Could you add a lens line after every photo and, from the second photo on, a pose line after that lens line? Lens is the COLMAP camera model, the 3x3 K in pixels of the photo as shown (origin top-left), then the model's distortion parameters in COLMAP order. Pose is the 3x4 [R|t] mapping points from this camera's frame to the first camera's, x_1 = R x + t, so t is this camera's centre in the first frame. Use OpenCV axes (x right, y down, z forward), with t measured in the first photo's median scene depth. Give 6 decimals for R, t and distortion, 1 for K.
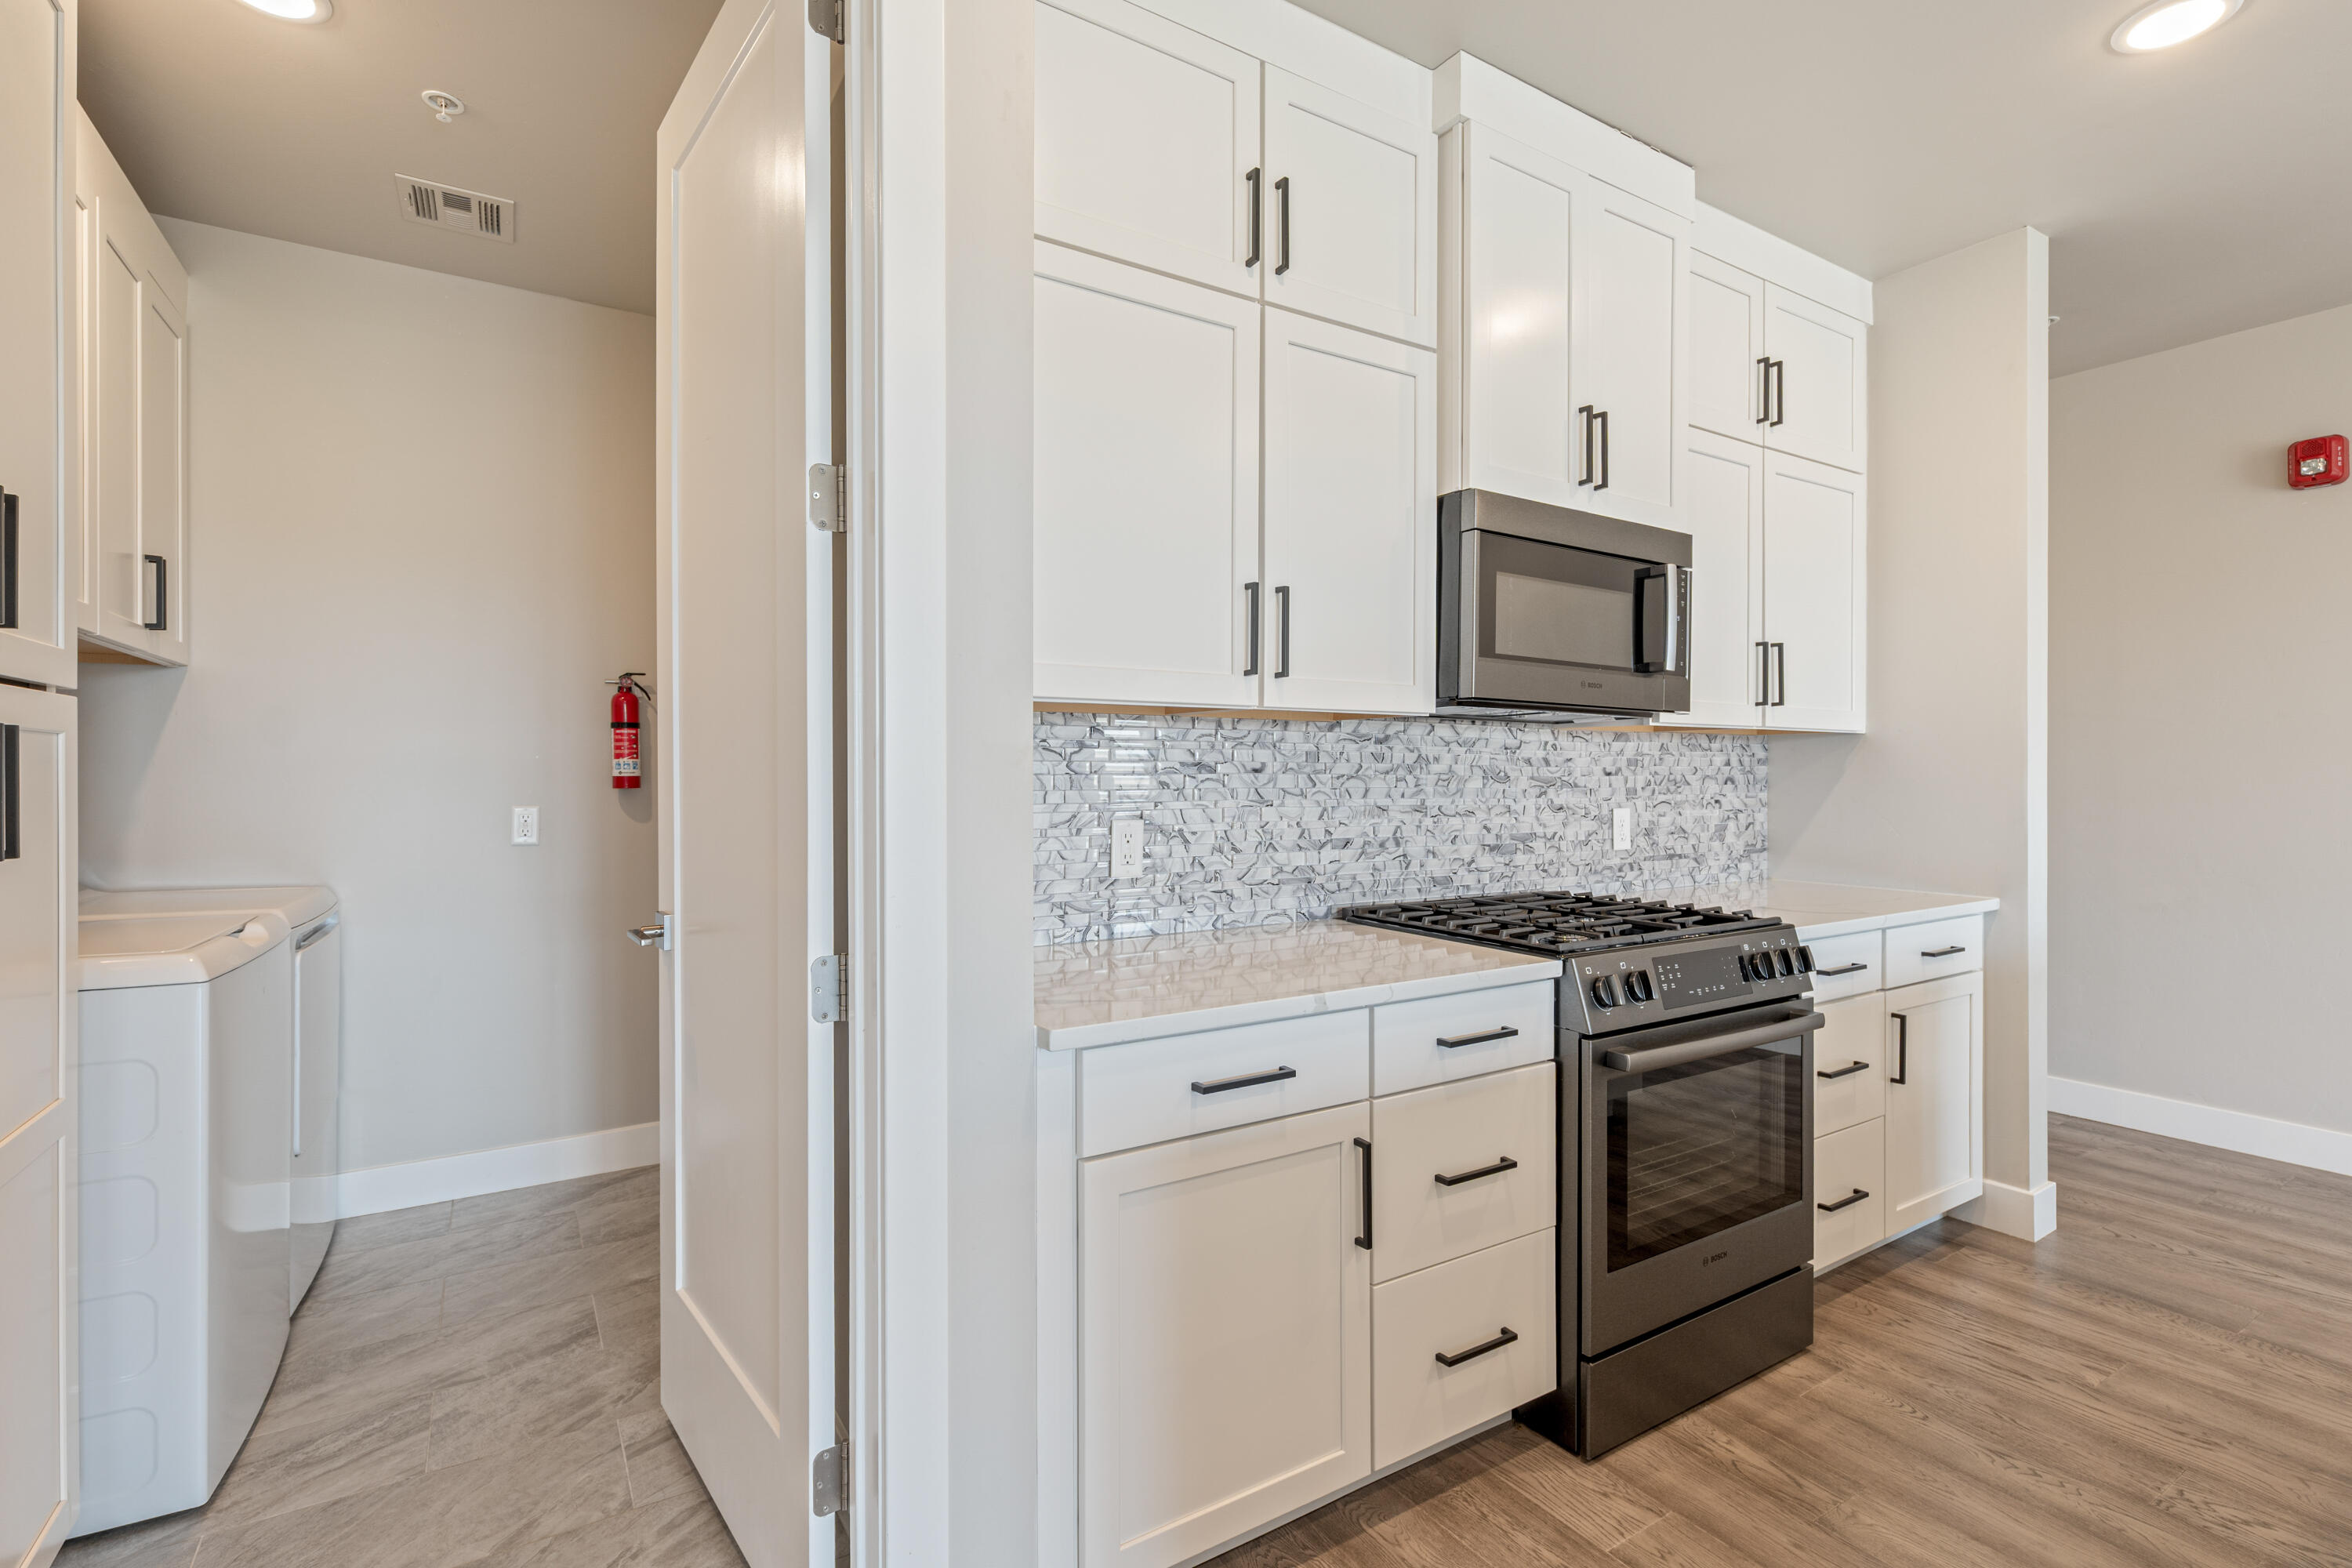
lens RADIAL K [[1075.5, 0, 1184.1], [0, 1075.5, 772.5], [0, 0, 1]] dist [0.001389, 0.001087]
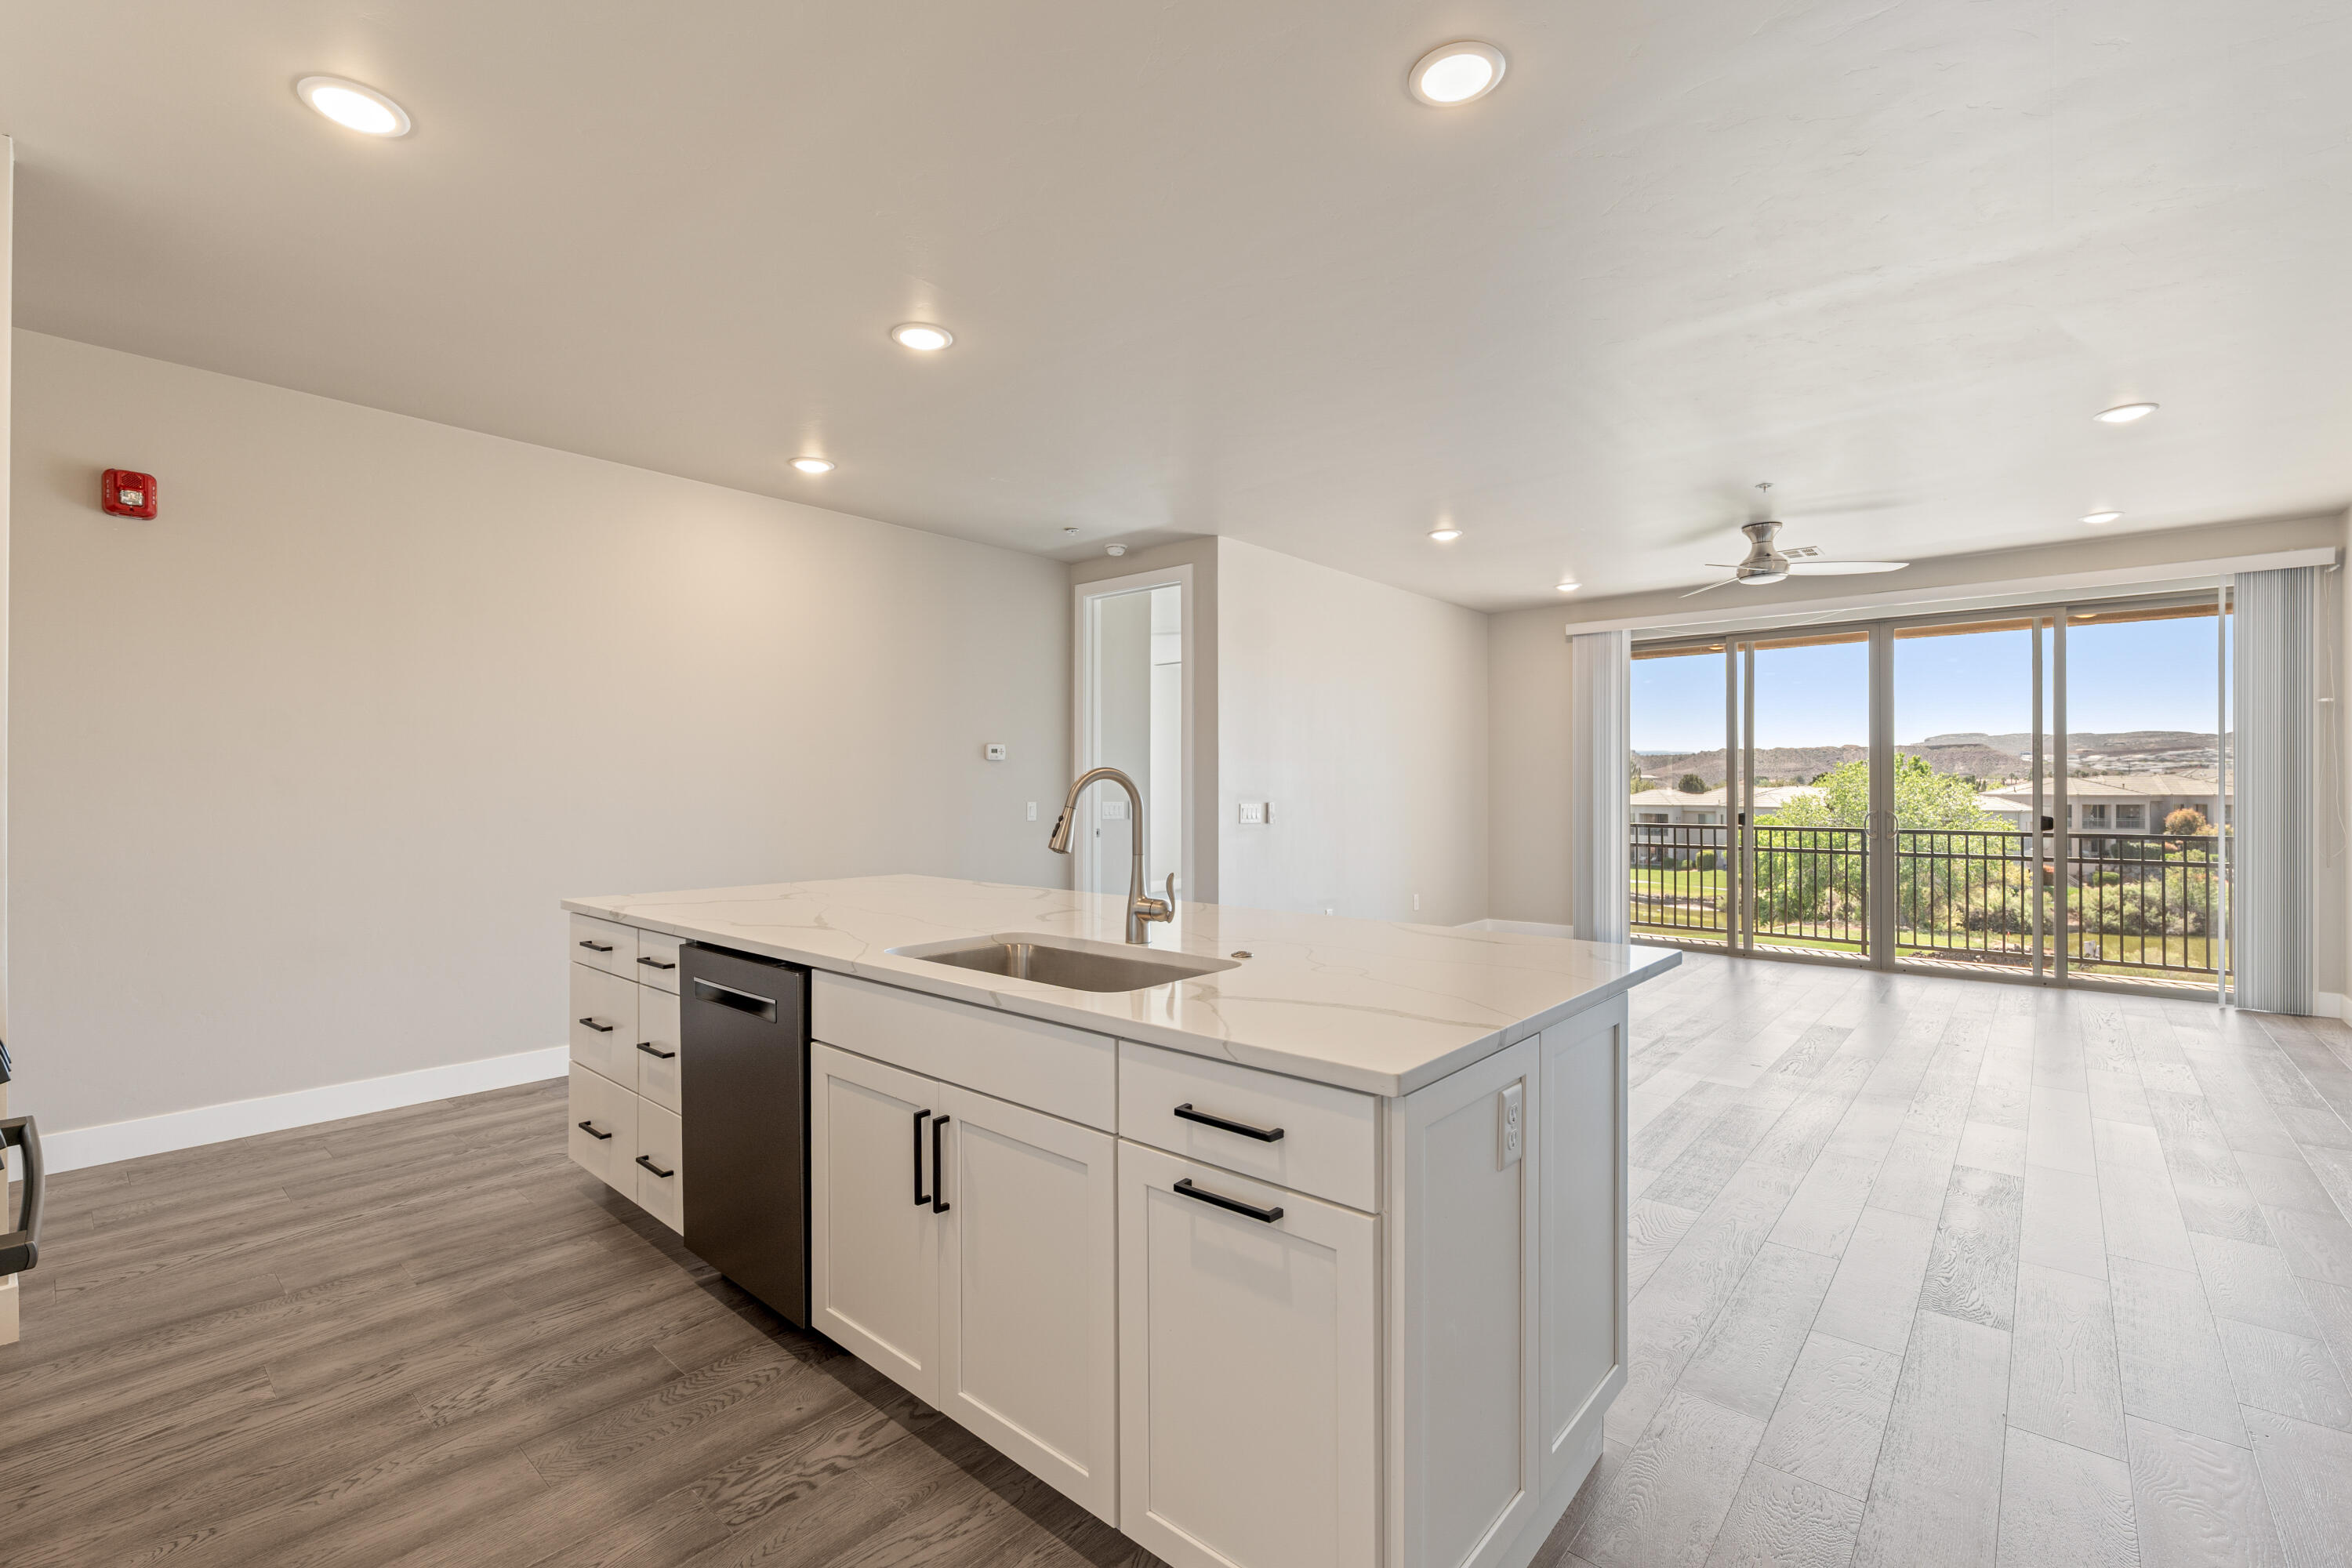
lens RADIAL K [[1017.5, 0, 1159.7], [0, 1017.5, 784.6], [0, 0, 1]] dist [-0.011402, 0.001931]
pose [[-0.279472, 0.003050, 0.960149, -0.246615], [-0.004091, 0.999982, -0.004367, -0.001710], [-0.960145, -0.005148, -0.279454, 0.402197]]
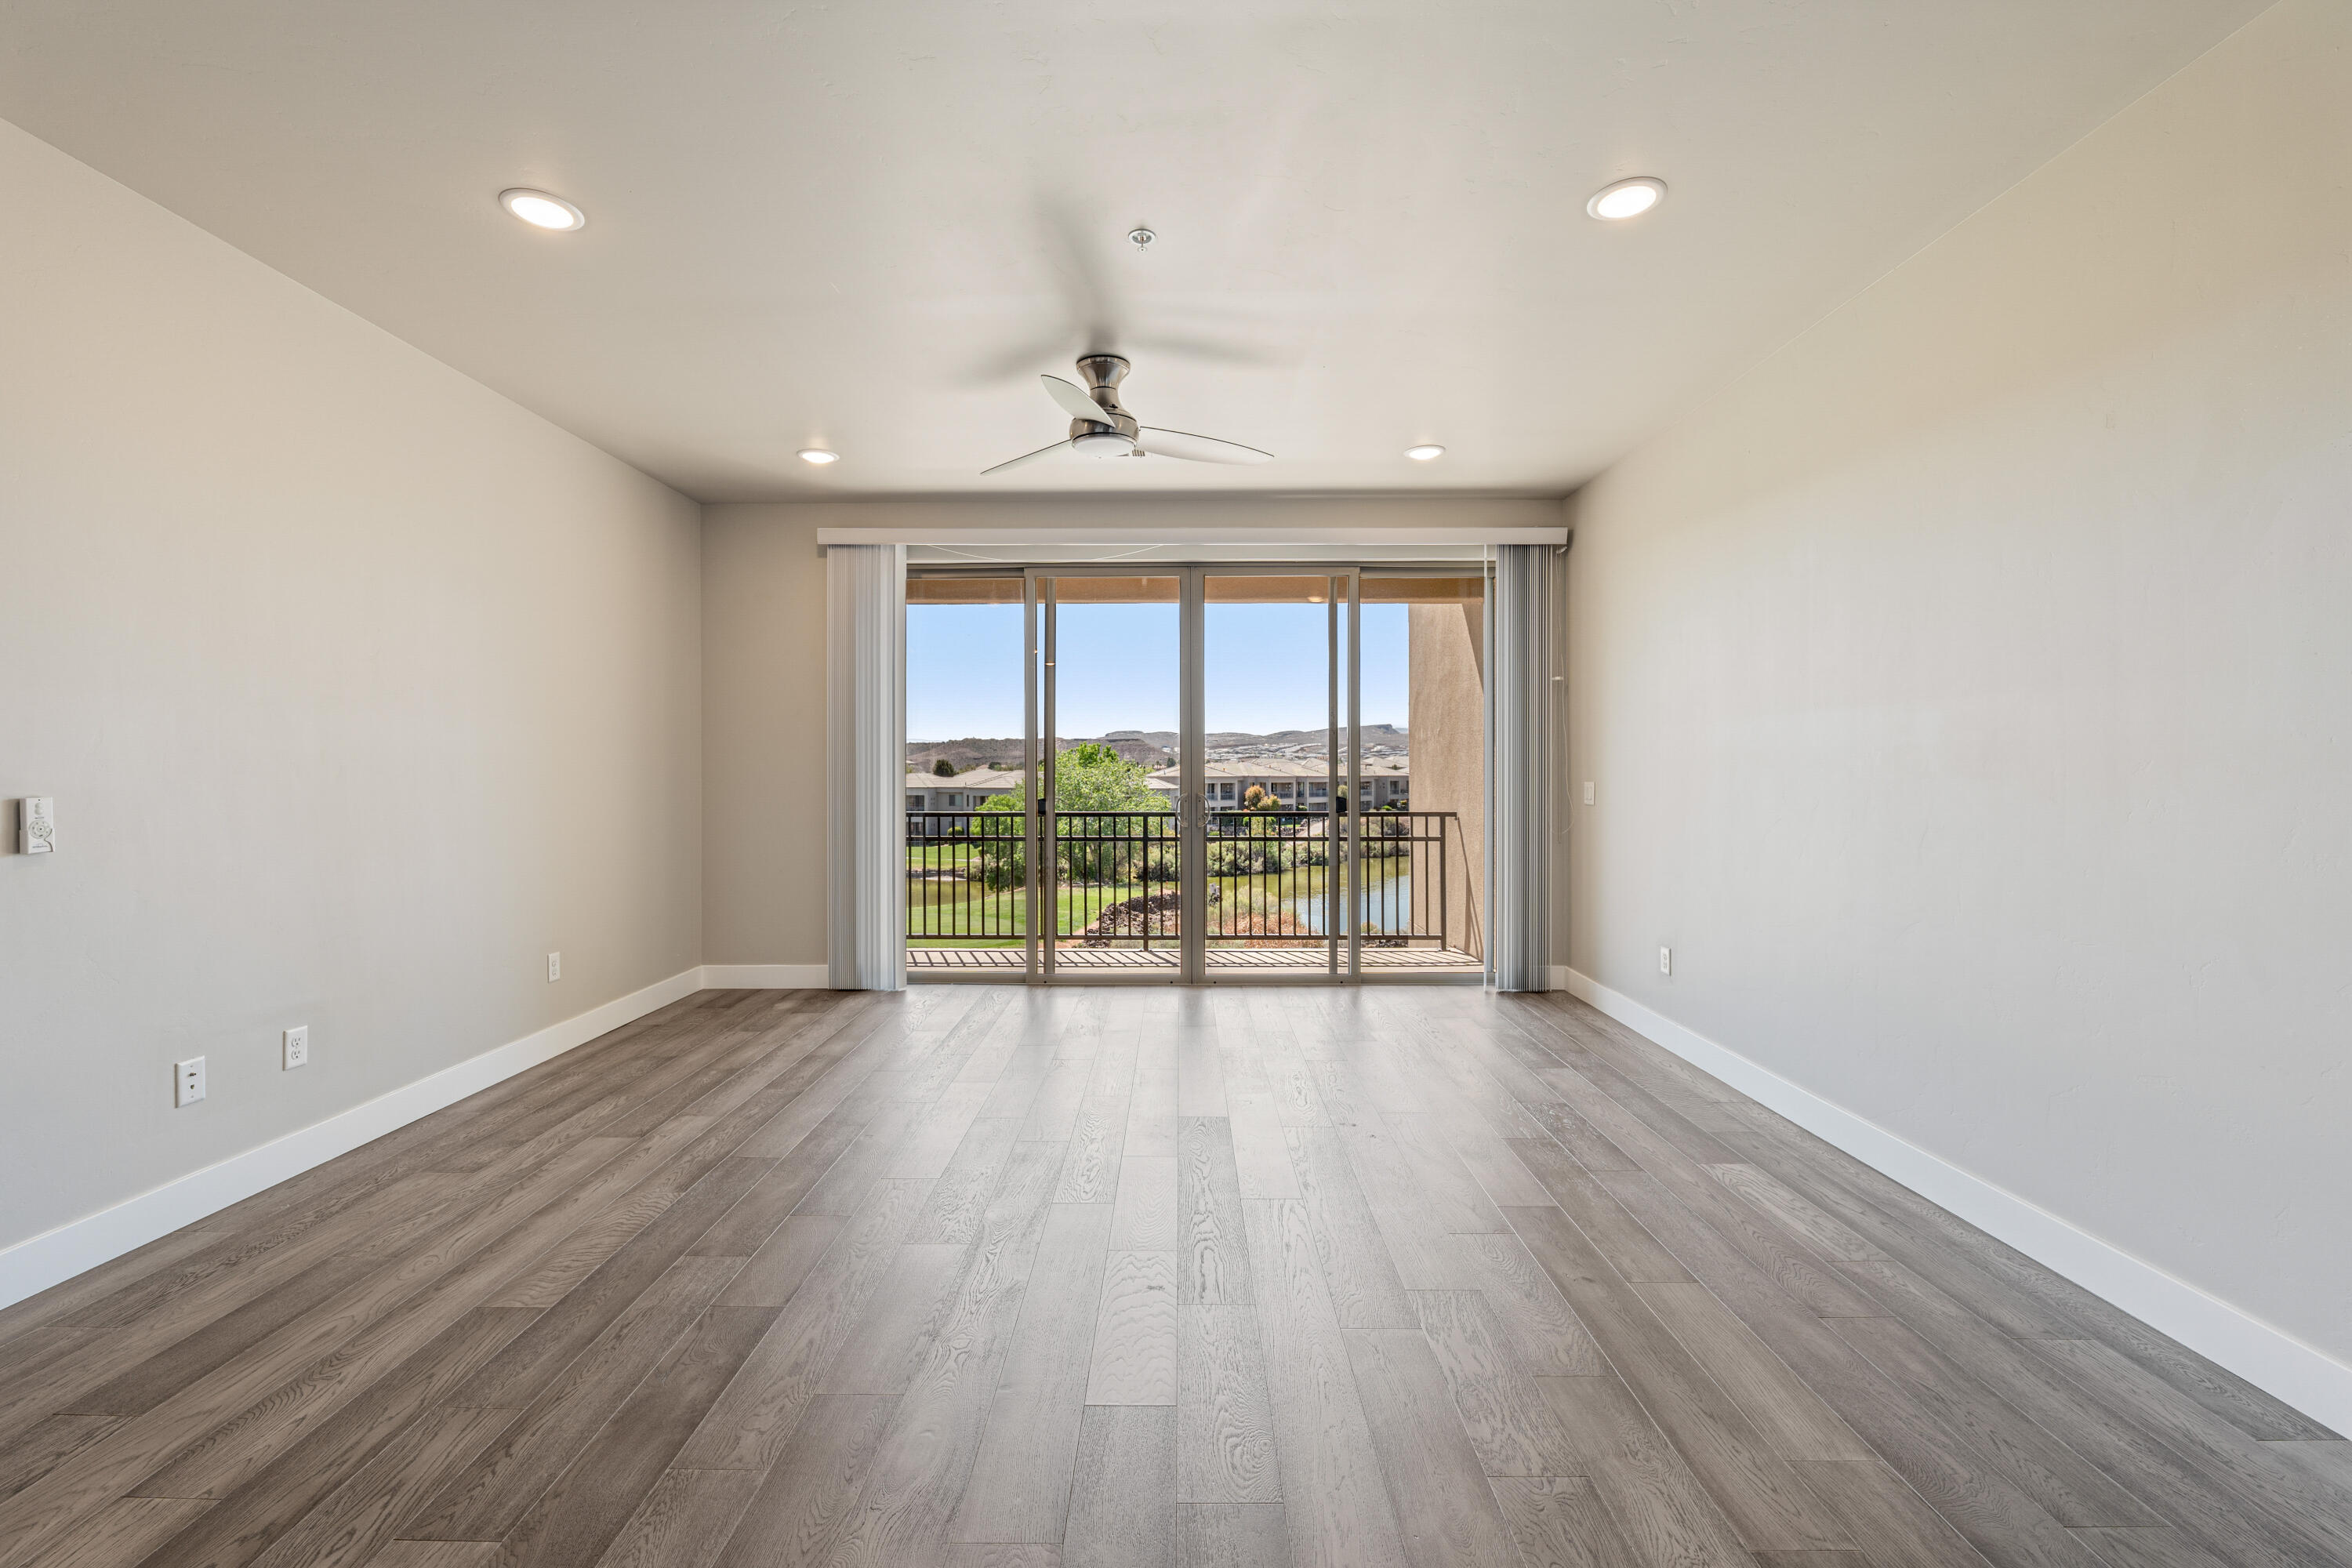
lens RADIAL K [[965.9, 0, 1174.7], [0, 965.9, 772.9], [0, 0, 1]] dist [-0.012892, 0.001252]
pose [[-0.842883, 0.000973, 0.538096, 0.666762], [-0.000293, 0.999997, -0.002267, 0.007316], [-0.538096, -0.002068, -0.842881, -0.356476]]
